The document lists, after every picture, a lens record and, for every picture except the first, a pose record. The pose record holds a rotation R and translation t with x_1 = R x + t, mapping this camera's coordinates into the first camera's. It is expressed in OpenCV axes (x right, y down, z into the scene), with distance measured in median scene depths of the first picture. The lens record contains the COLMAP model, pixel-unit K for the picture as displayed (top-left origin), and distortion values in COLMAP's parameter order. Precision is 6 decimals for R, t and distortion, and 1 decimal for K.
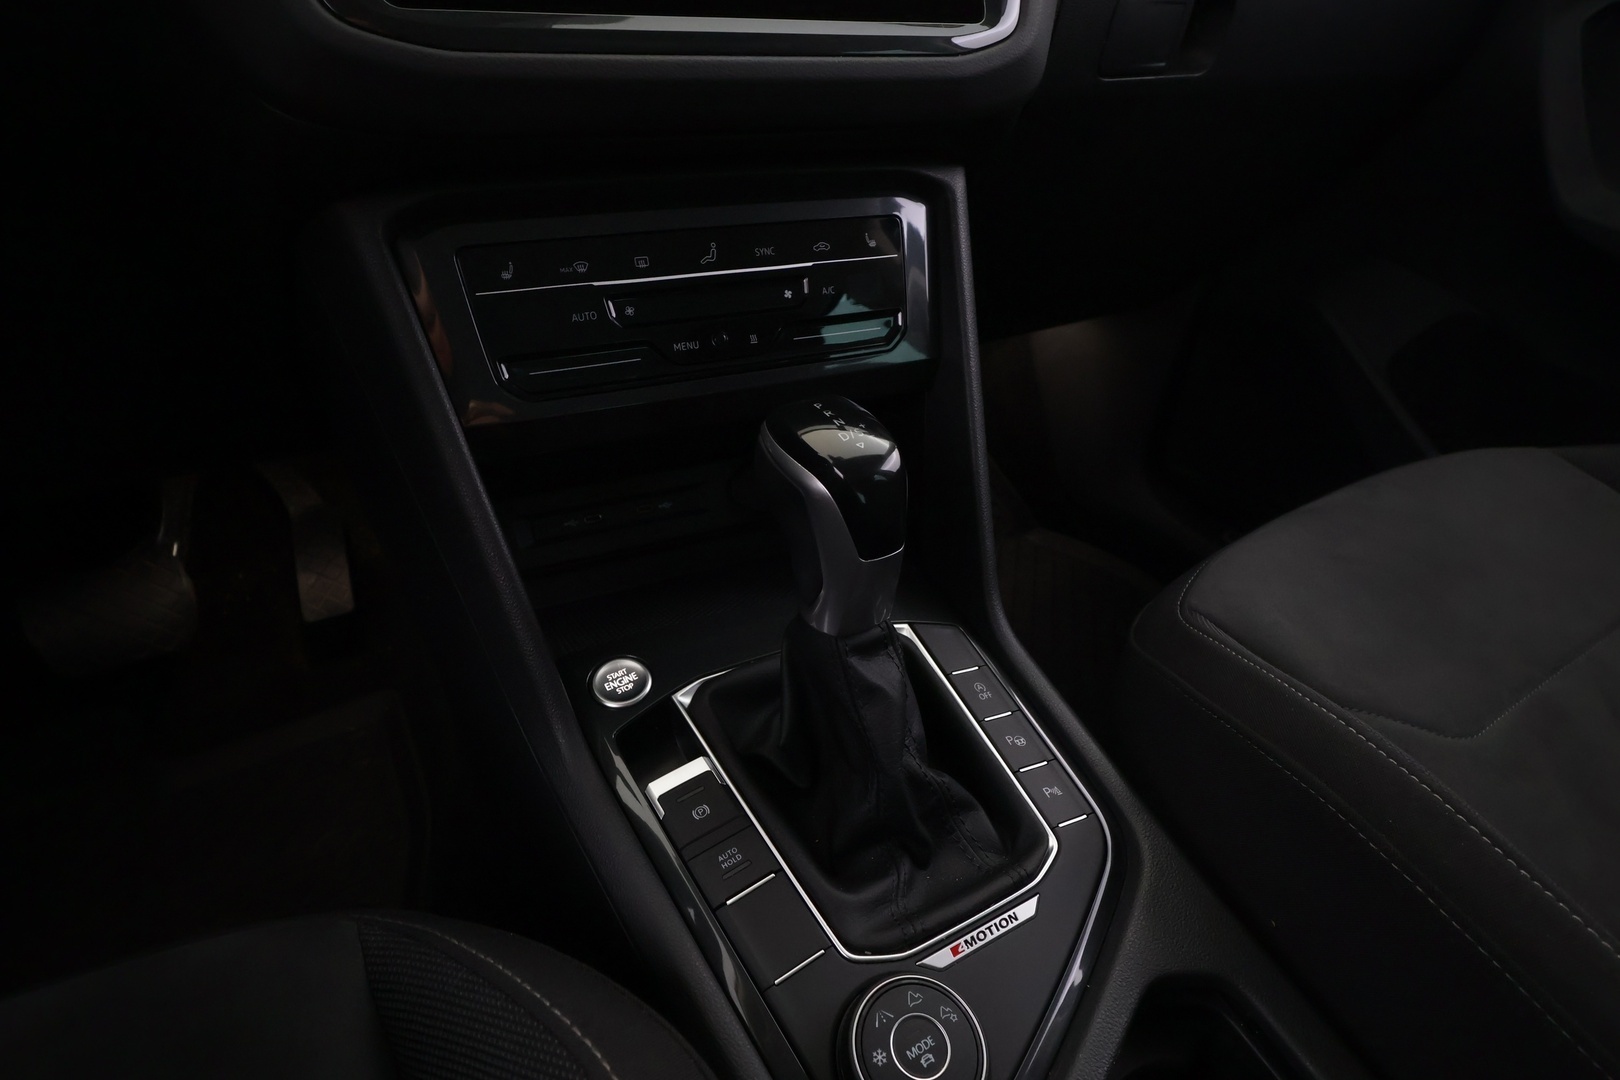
lens RADIAL K [[924.4, 0, 810.0], [0, 924.4, 540.0], [0, 0, 1]] dist [0.001790, 0.000110]
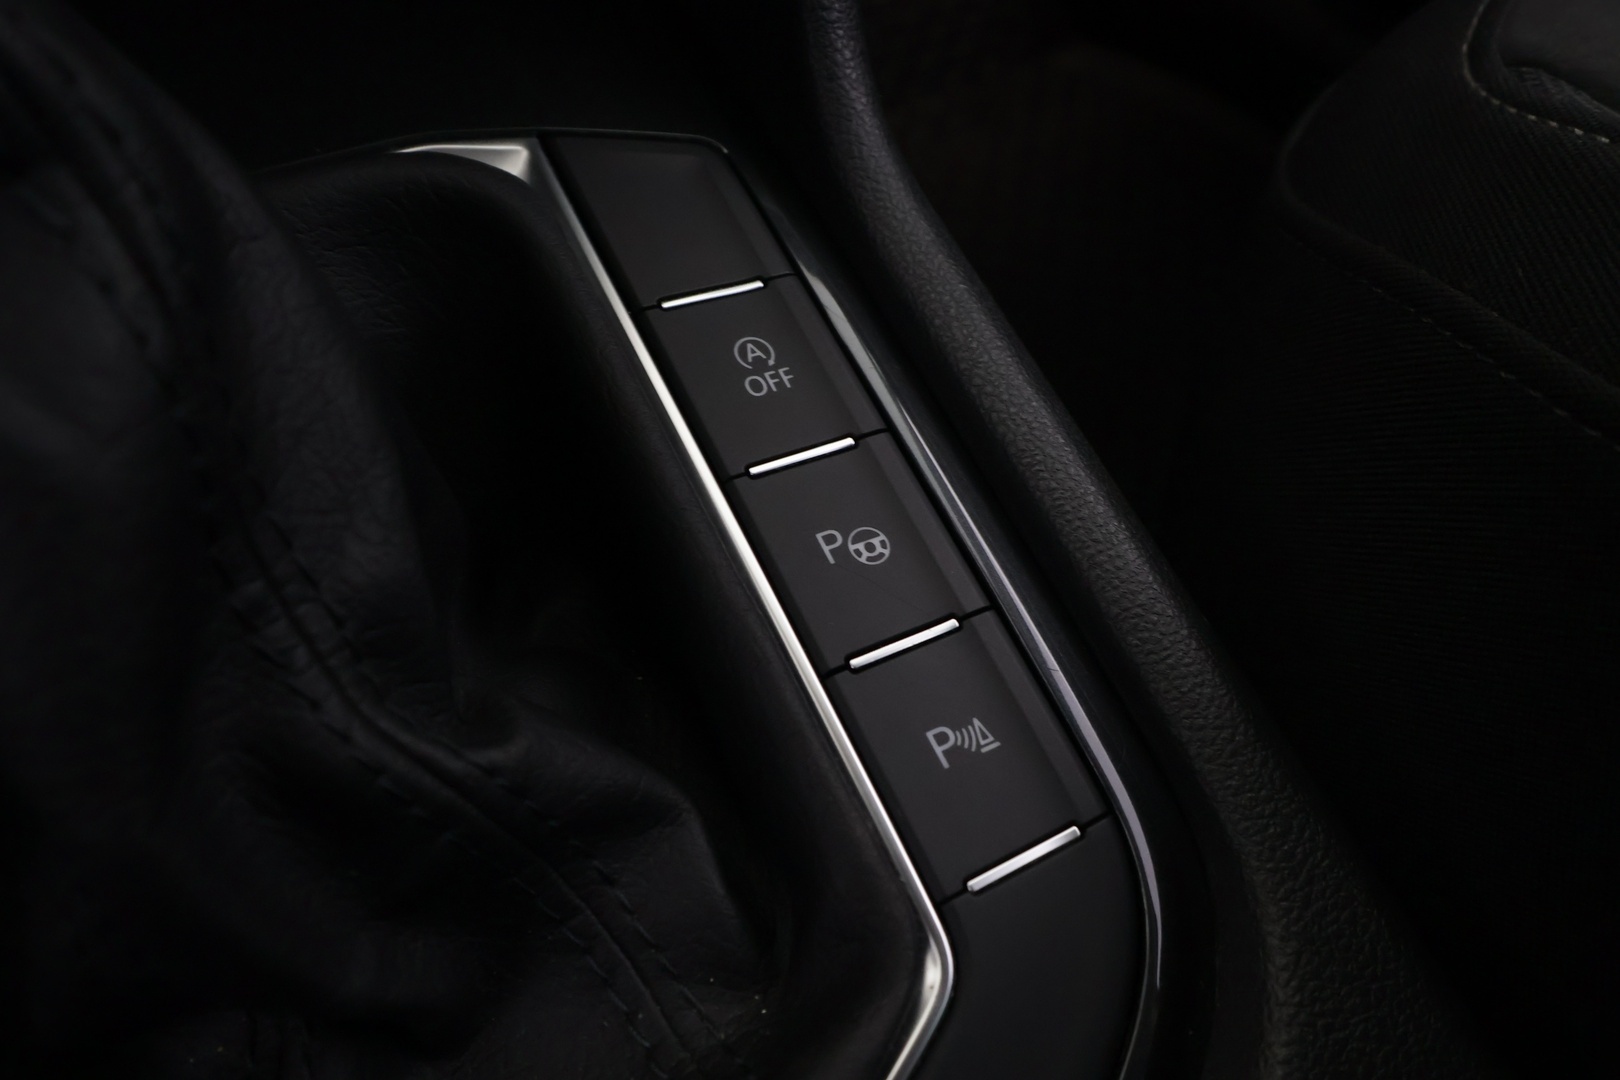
lens RADIAL K [[1041.9, 0, 810.0], [0, 1041.9, 540.0], [0, 0, 1]] dist [0.030033, 0.000276]
pose [[0.999769, -0.016645, -0.013595, 0.220874], [0.020461, 0.930765, 0.365045, 0.103063], [0.006578, -0.365239, 0.930890, 0.729818]]
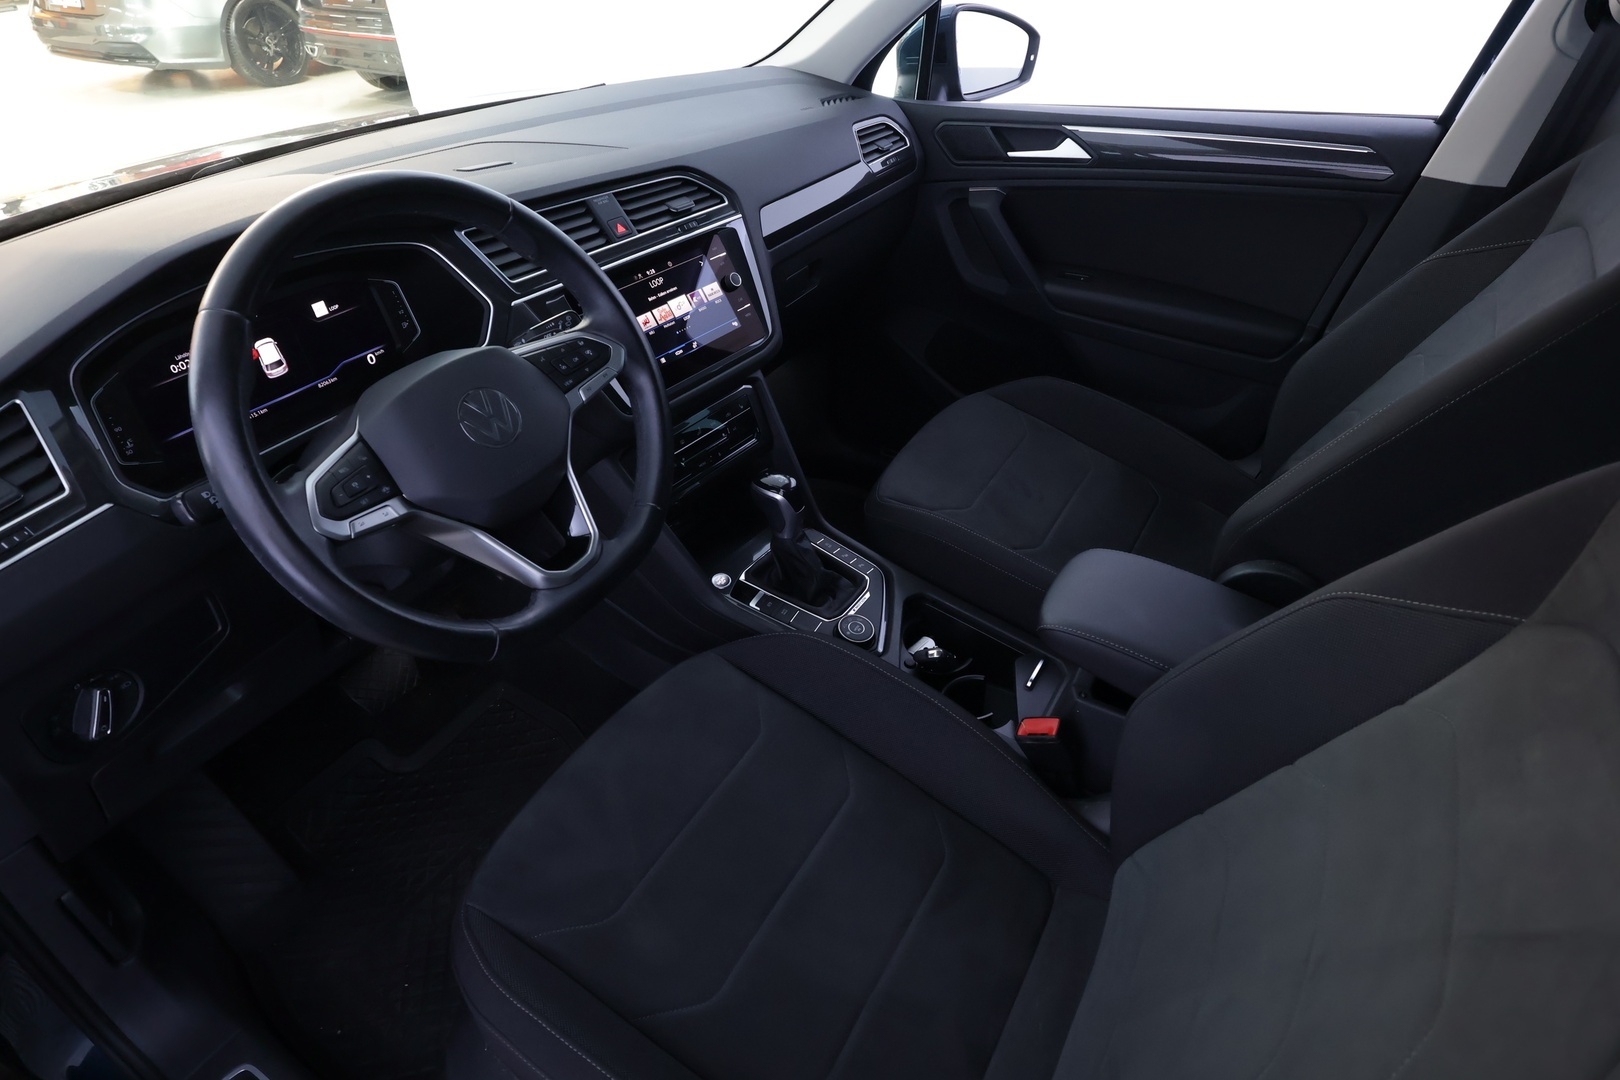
lens RADIAL K [[924.4, 0, 810.0], [0, 924.4, 540.0], [0, 0, 1]] dist [0.001790, 0.000110]
pose [[0.901047, -0.327590, 0.284252, -0.761937], [0.312112, 0.944819, 0.099512, -0.178753], [-0.301166, -0.000946, 0.953571, -1.945504]]
